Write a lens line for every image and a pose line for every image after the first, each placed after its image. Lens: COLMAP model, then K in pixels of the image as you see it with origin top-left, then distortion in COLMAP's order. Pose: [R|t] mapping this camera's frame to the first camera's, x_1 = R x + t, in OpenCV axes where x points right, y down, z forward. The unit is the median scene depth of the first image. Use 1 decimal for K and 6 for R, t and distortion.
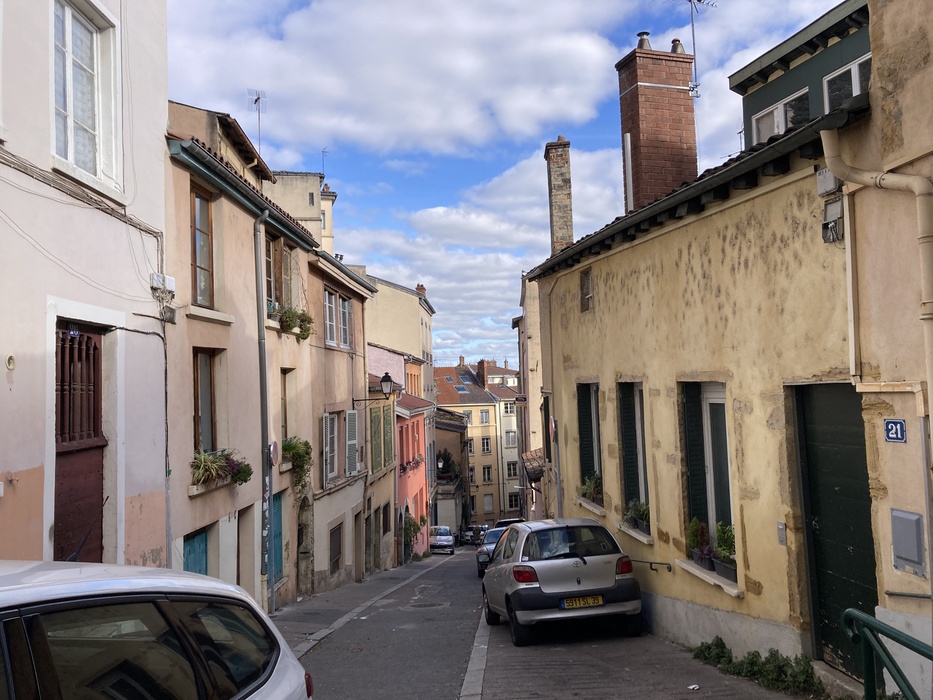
lens RADIAL K [[759.7, 0, 465.5], [0, 759.7, 350.6], [0, 0, 1]] dist [0.031474, -0.019145]
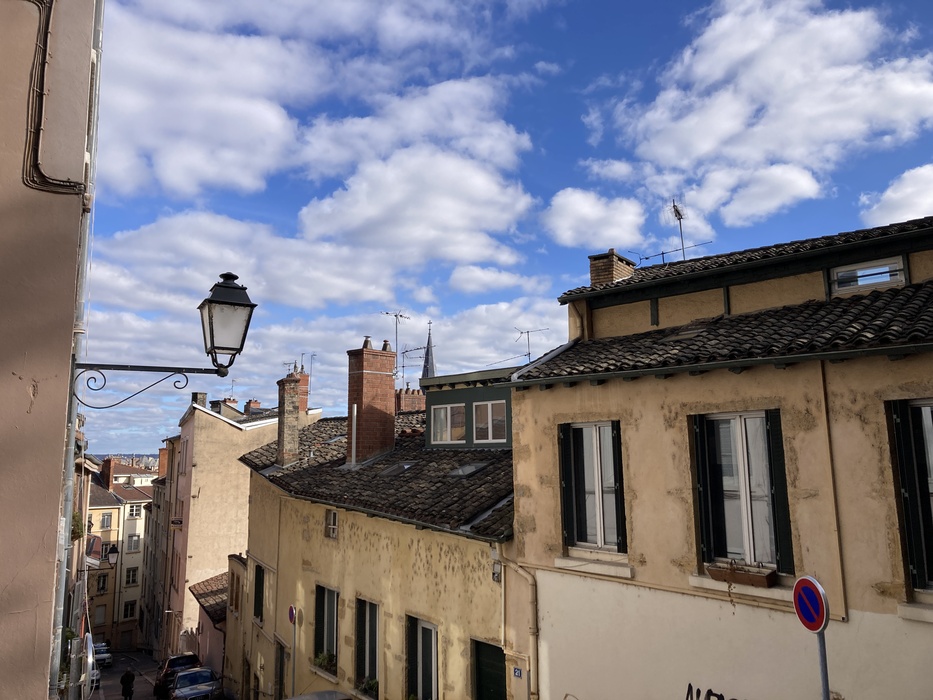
lens RADIAL K [[759.7, 0, 462.8], [0, 759.7, 346.4], [0, 0, 1]] dist [0.031474, -0.019145]
pose [[0.880040, 0.102522, 0.463700, -0.472502], [-0.051824, 0.991321, -0.120821, -0.352067], [-0.472063, 0.082297, 0.877715, -0.652817]]
